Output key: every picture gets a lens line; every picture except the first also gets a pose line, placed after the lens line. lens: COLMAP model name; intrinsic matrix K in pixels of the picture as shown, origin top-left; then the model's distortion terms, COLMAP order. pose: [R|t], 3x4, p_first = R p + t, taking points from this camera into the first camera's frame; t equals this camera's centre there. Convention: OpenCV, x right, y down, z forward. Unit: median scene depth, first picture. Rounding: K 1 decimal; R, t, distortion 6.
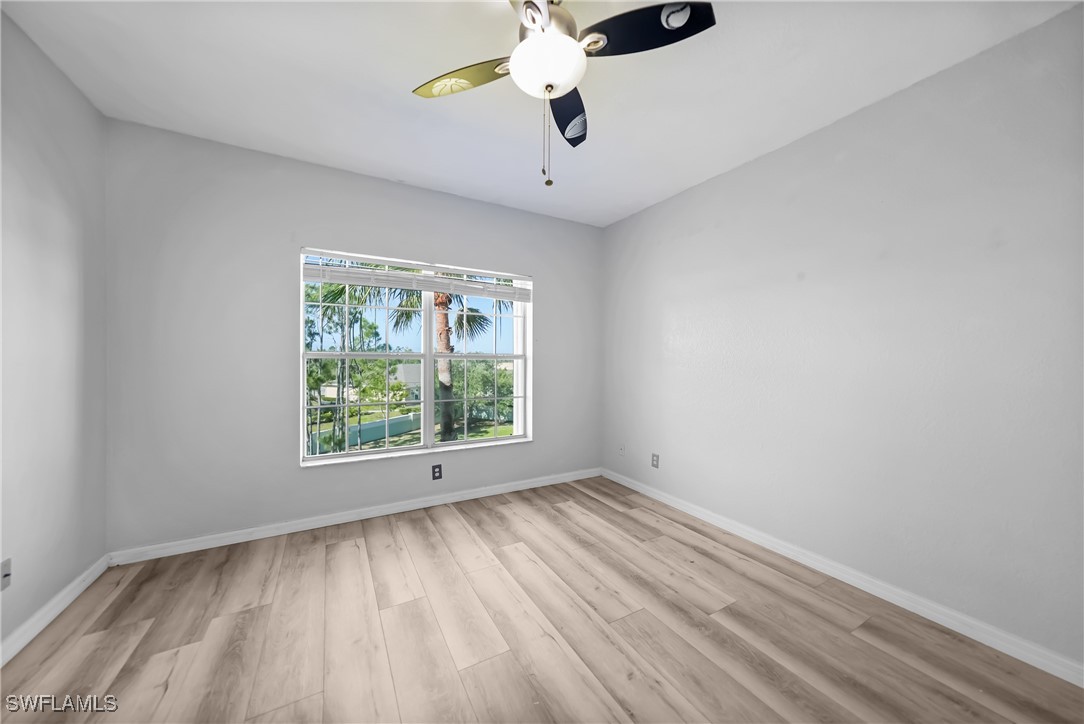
lens RADIAL K [[381.7, 0, 544.6], [0, 381.7, 362.8], [0, 0, 1]] dist [-0.014309, 0.007720]
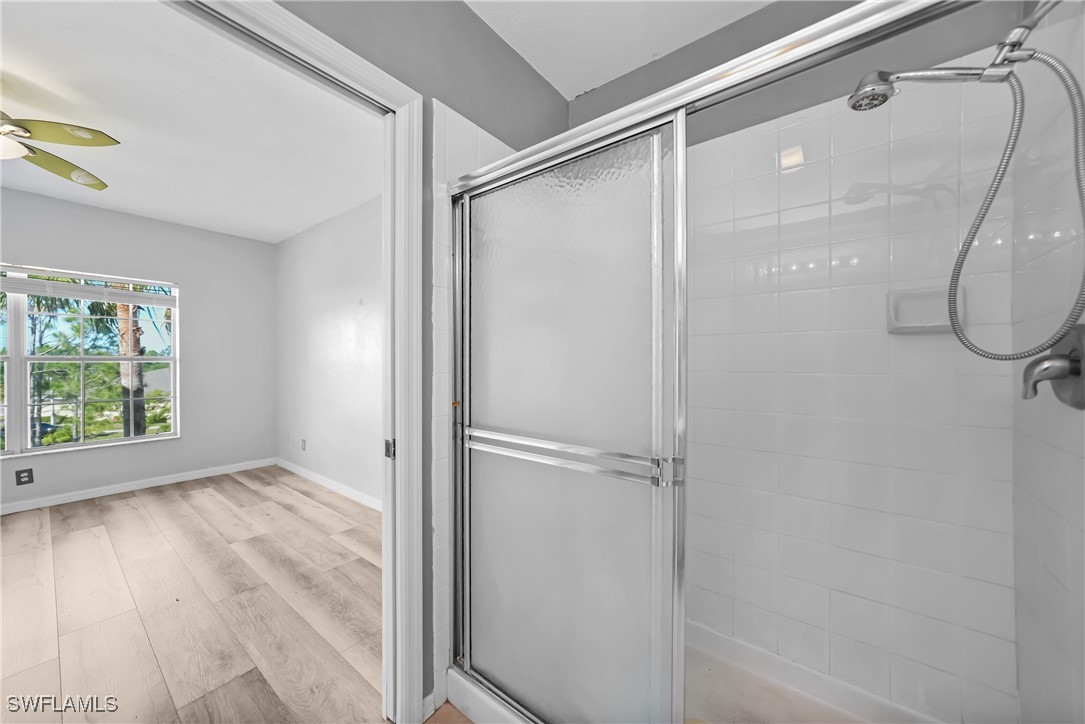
lens RADIAL K [[382.1, 0, 552.3], [0, 382.1, 363.1], [0, 0, 1]] dist [-0.014309, 0.007720]
pose [[0.918020, -0.008653, 0.396439, 0.624863], [0.009499, 0.999955, -0.000170, 0.006867], [-0.396420, 0.003922, 0.918061, -0.482979]]
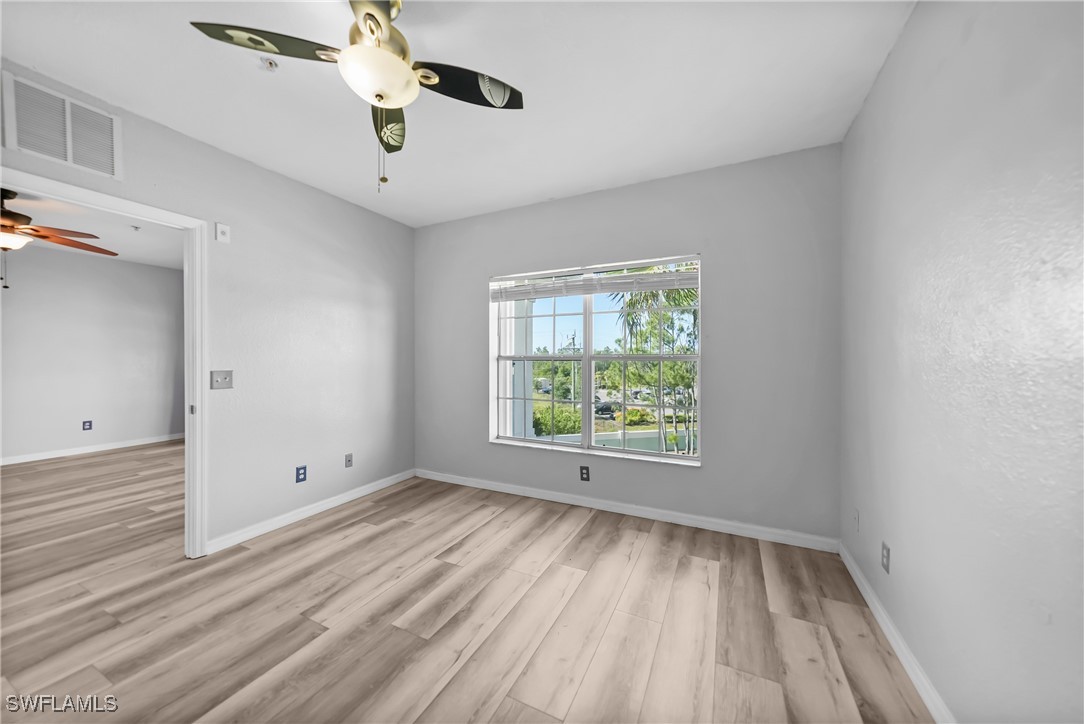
lens RADIAL K [[381.7, 0, 546.9], [0, 381.7, 361.2], [0, 0, 1]] dist [-0.014309, 0.007720]
pose [[0.555973, -0.000006, -0.831200, 0.536922], [-0.006344, 0.999971, -0.004250, -0.004598], [0.831176, 0.007636, 0.555957, 0.384799]]
